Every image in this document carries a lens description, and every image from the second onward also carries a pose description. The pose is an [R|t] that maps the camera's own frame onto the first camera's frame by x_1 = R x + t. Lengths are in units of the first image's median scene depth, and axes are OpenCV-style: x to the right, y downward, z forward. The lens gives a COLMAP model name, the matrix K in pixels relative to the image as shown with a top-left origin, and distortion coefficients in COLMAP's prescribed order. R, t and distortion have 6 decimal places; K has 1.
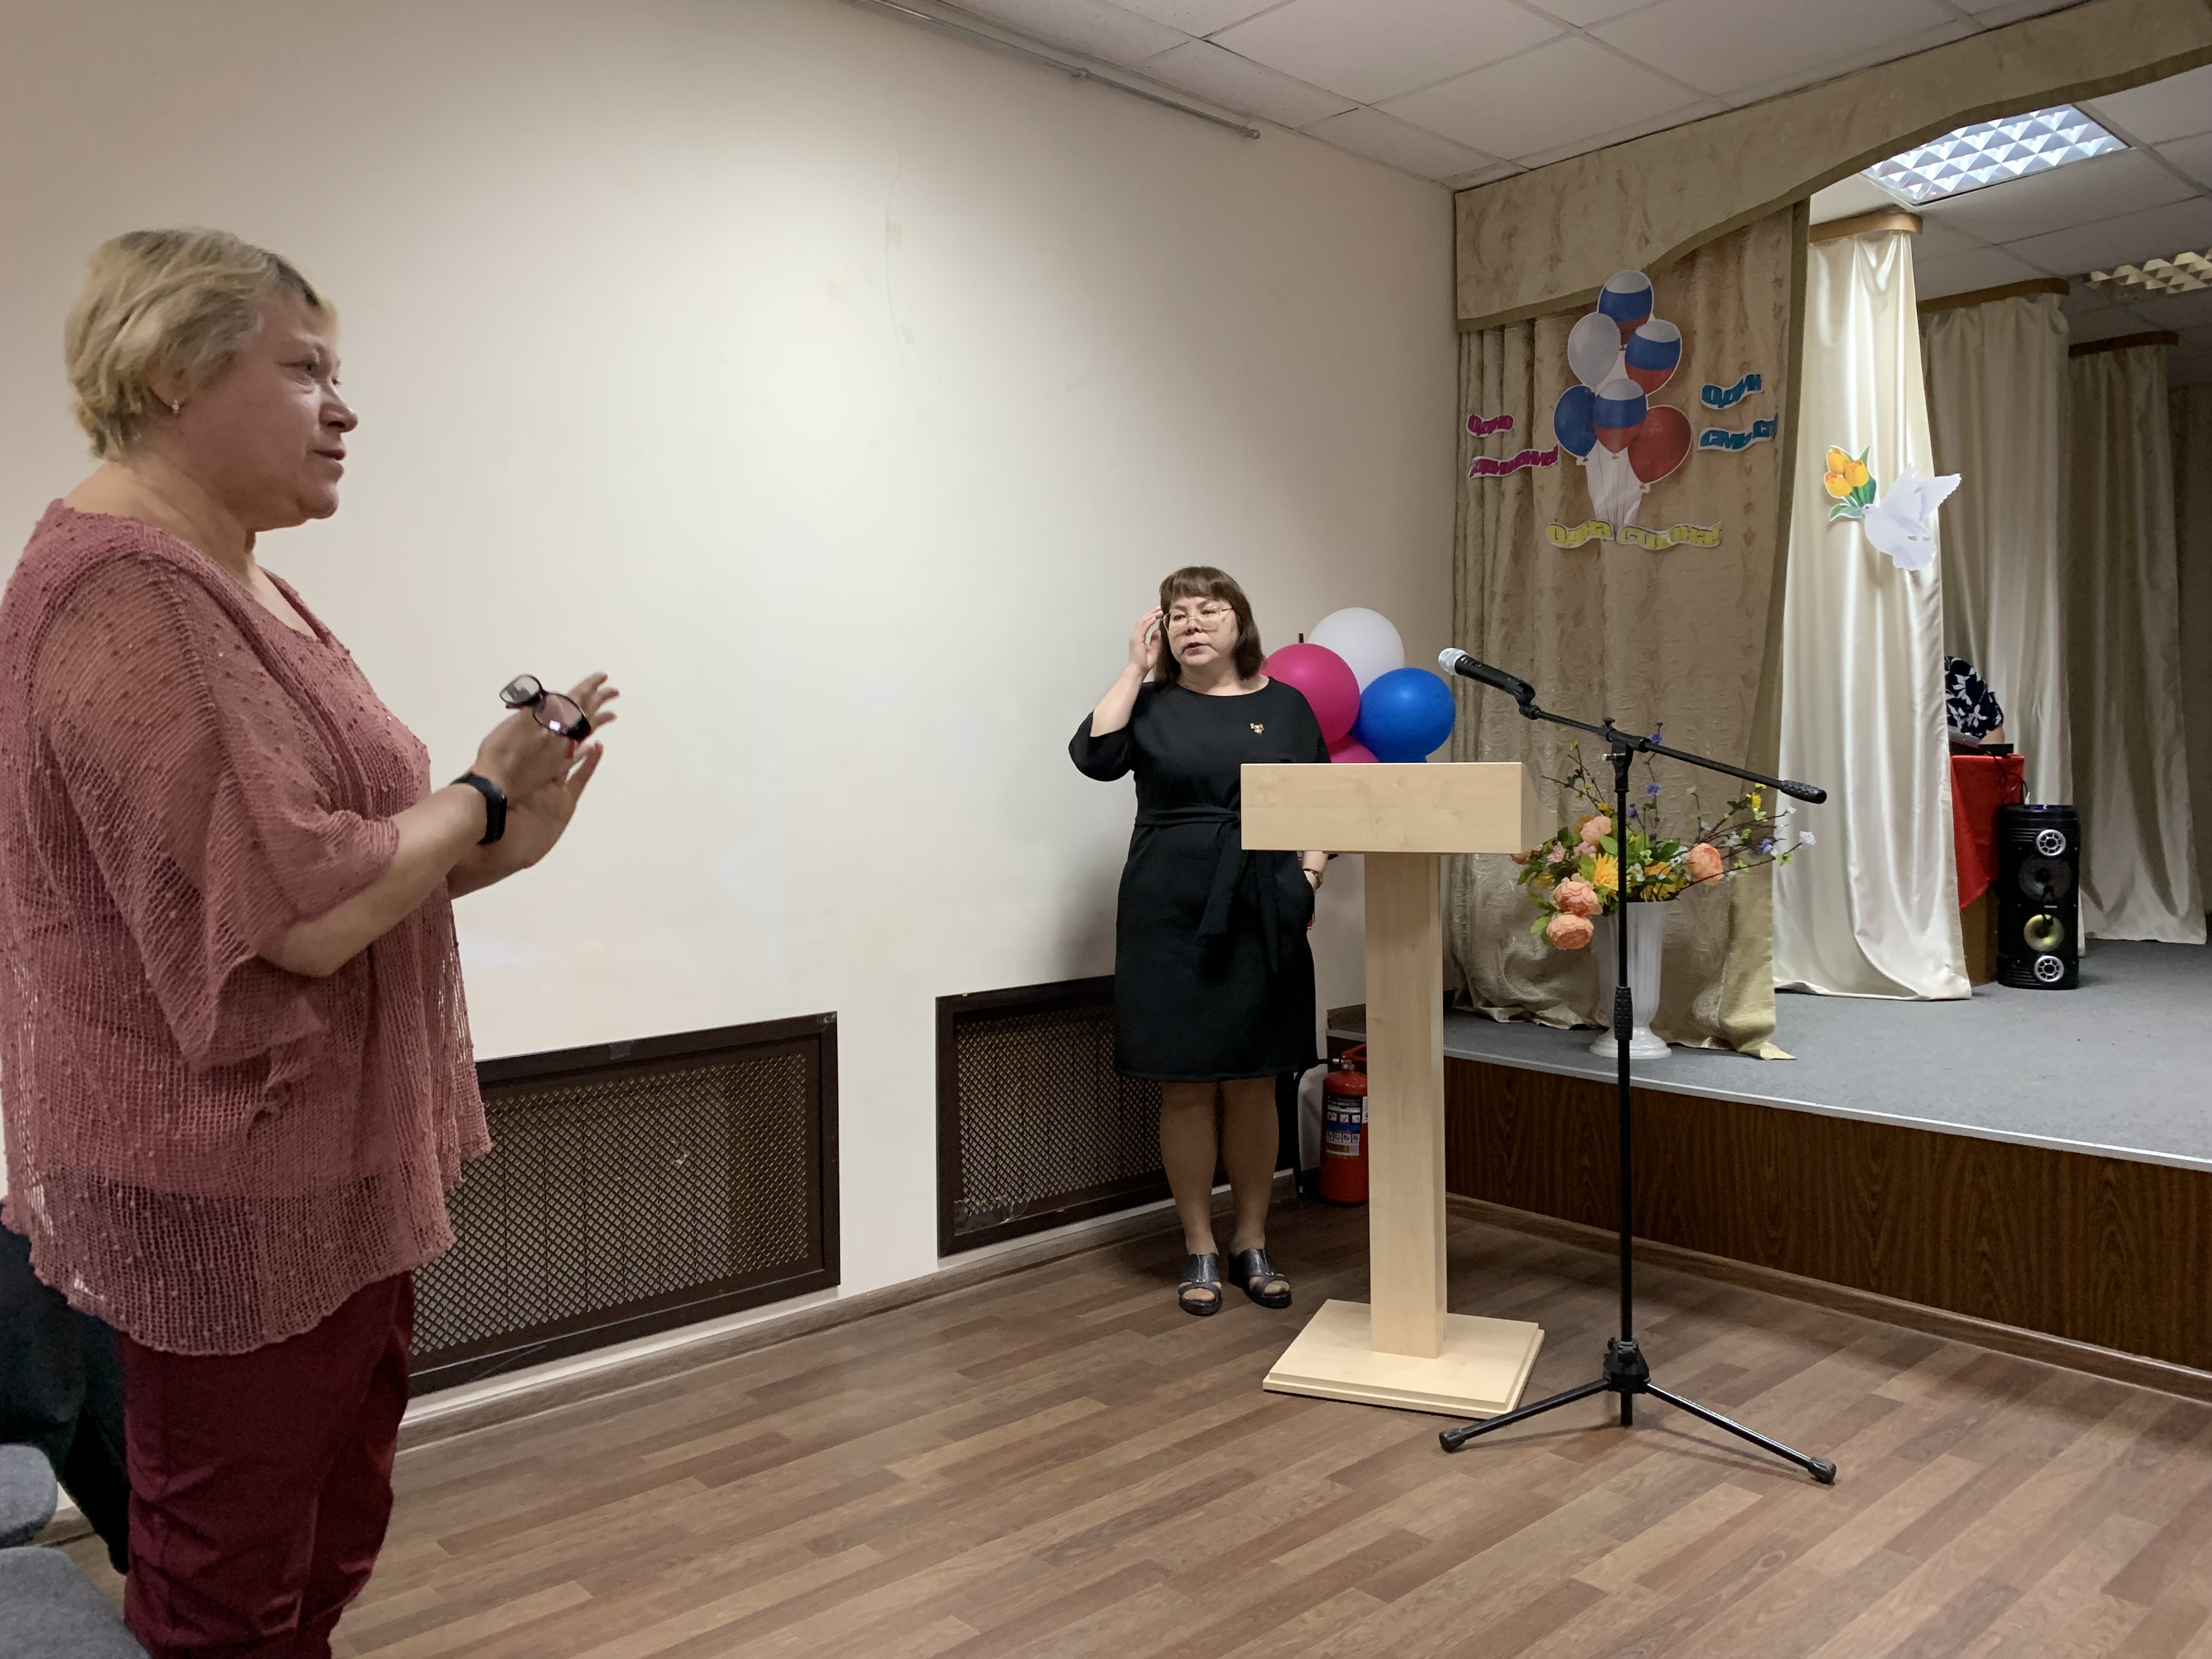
lens RADIAL K [[1681.6, 0, 1111.1], [0, 1681.6, 815.5], [0, 0, 1]] dist [0.001411, 0.002944]
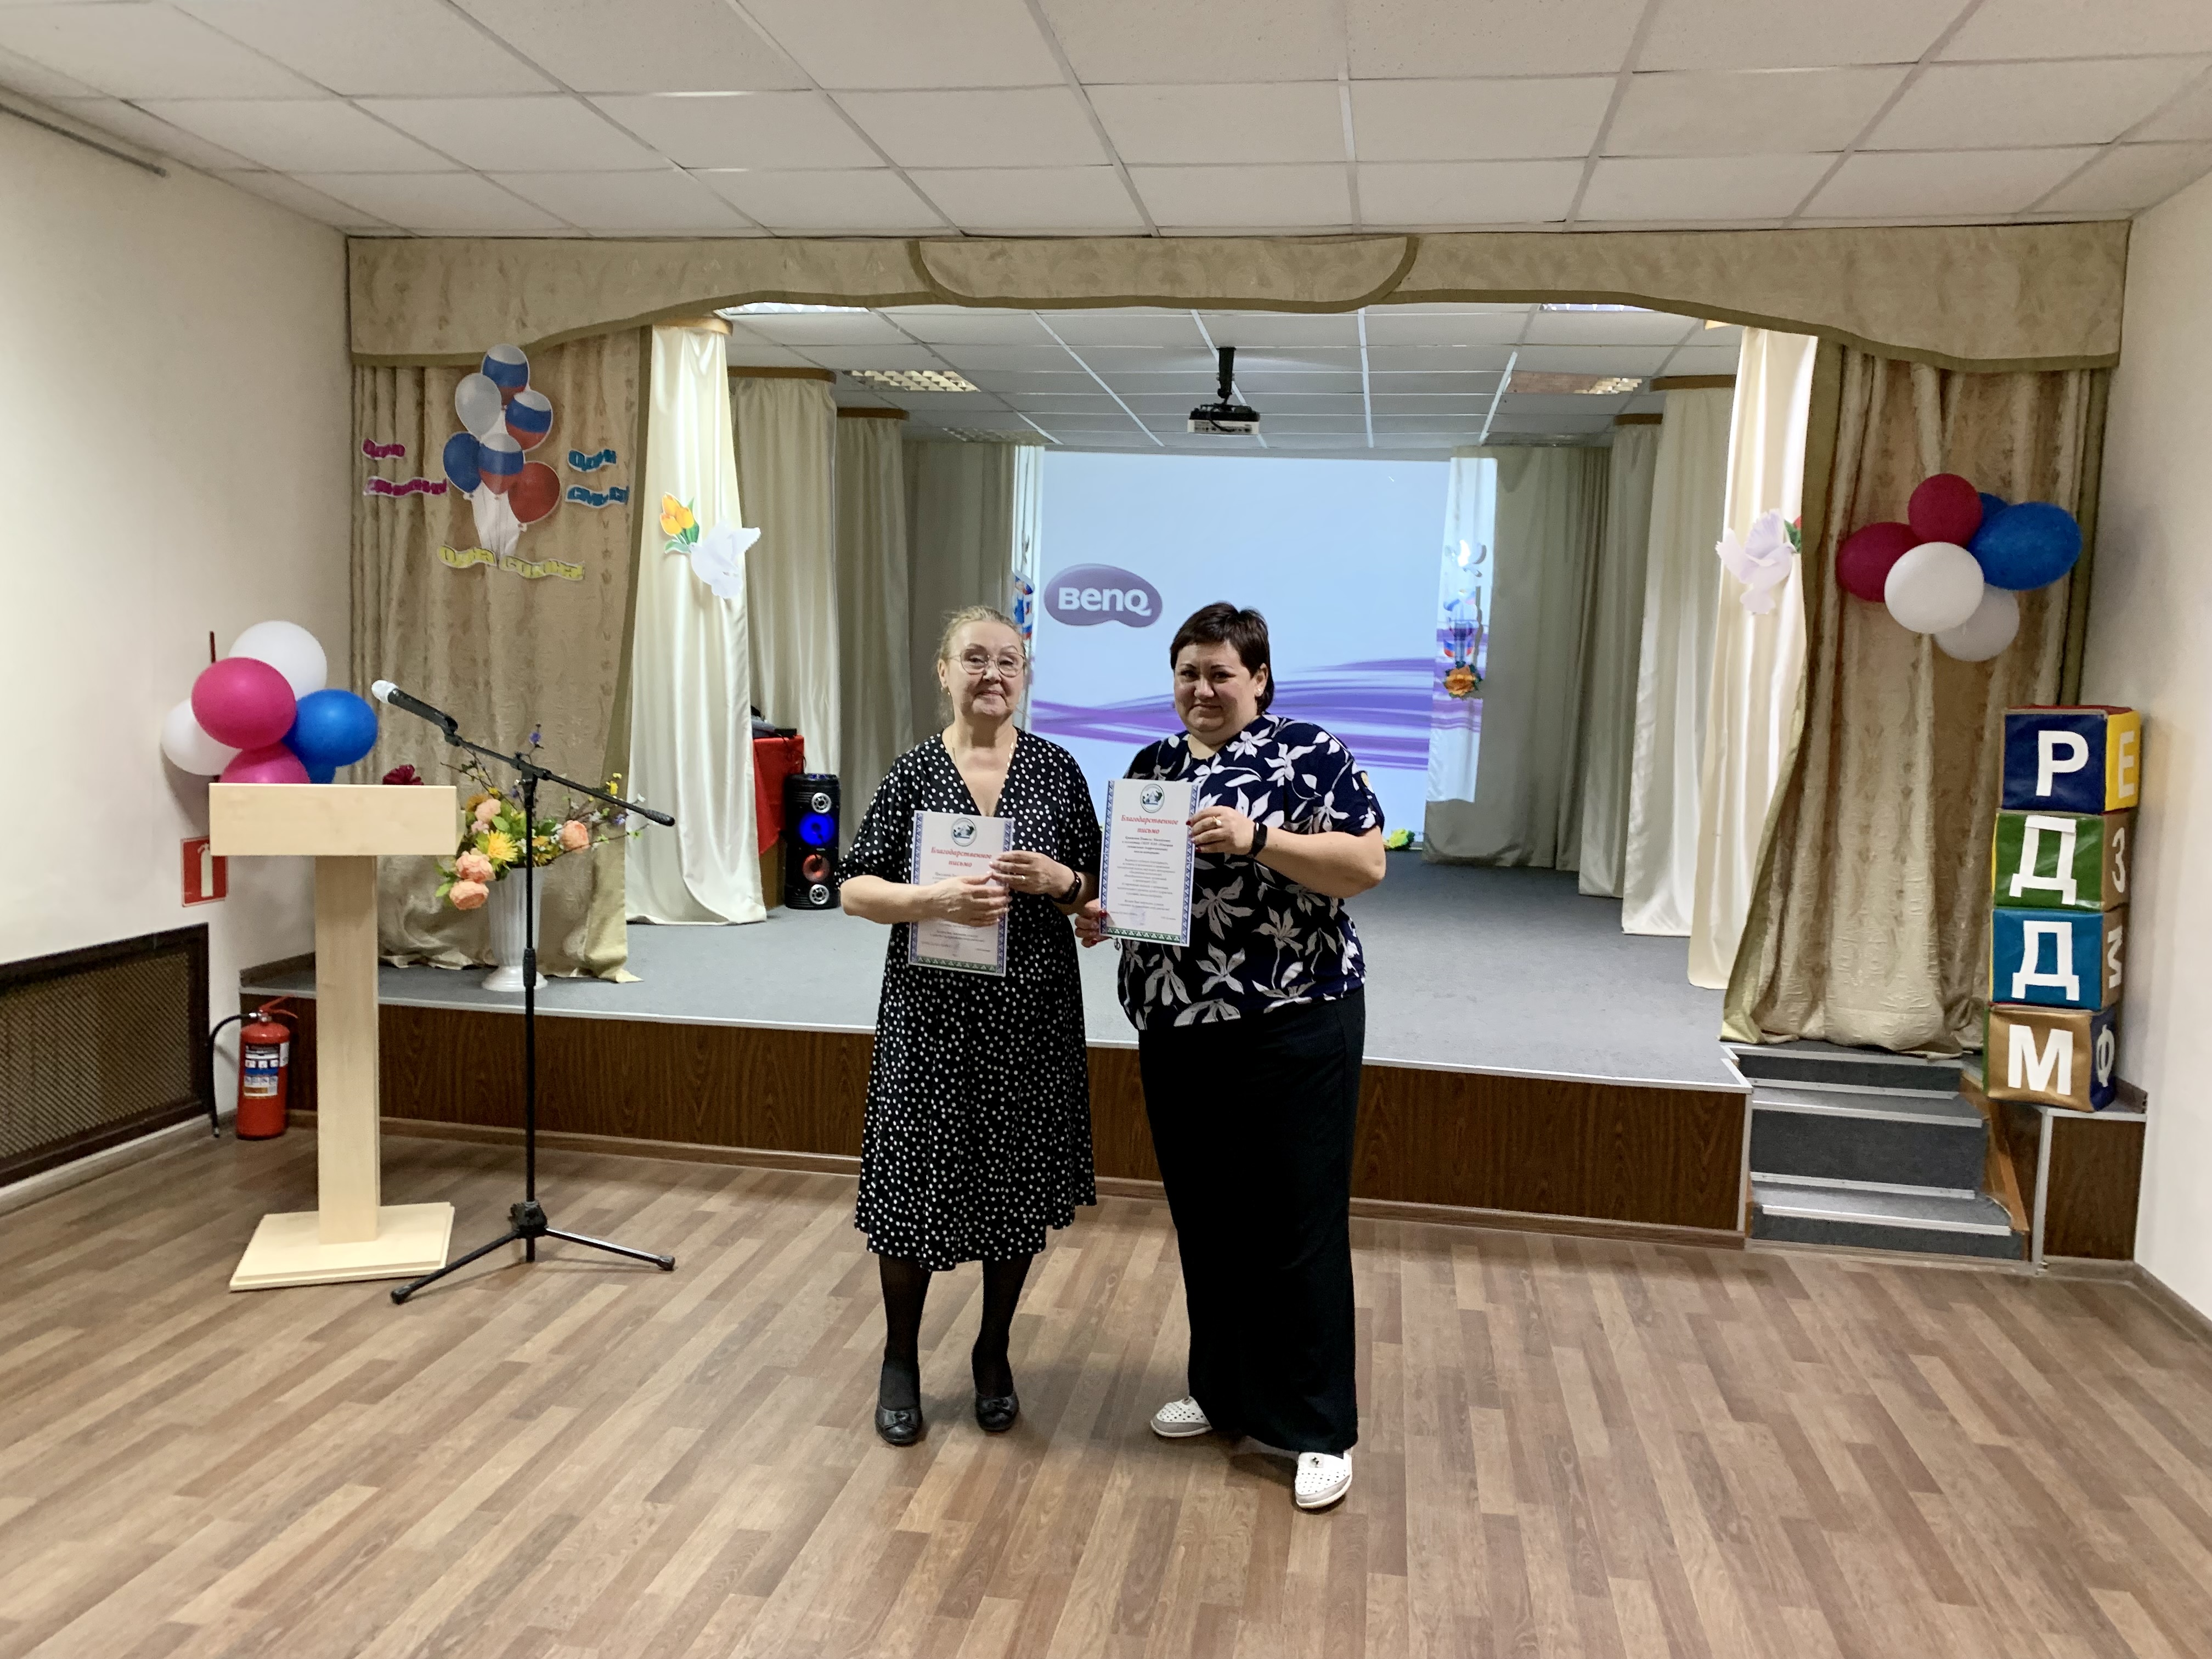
lens RADIAL K [[1674.3, 0, 1120.1], [0, 1674.3, 829.6], [0, 0, 1]] dist [0.033523, -0.038482]
pose [[0.779587, -0.022865, 0.625877, -0.151384], [-0.018839, 0.998025, 0.059927, -0.073356], [-0.626011, -0.058509, 0.777616, -0.313084]]
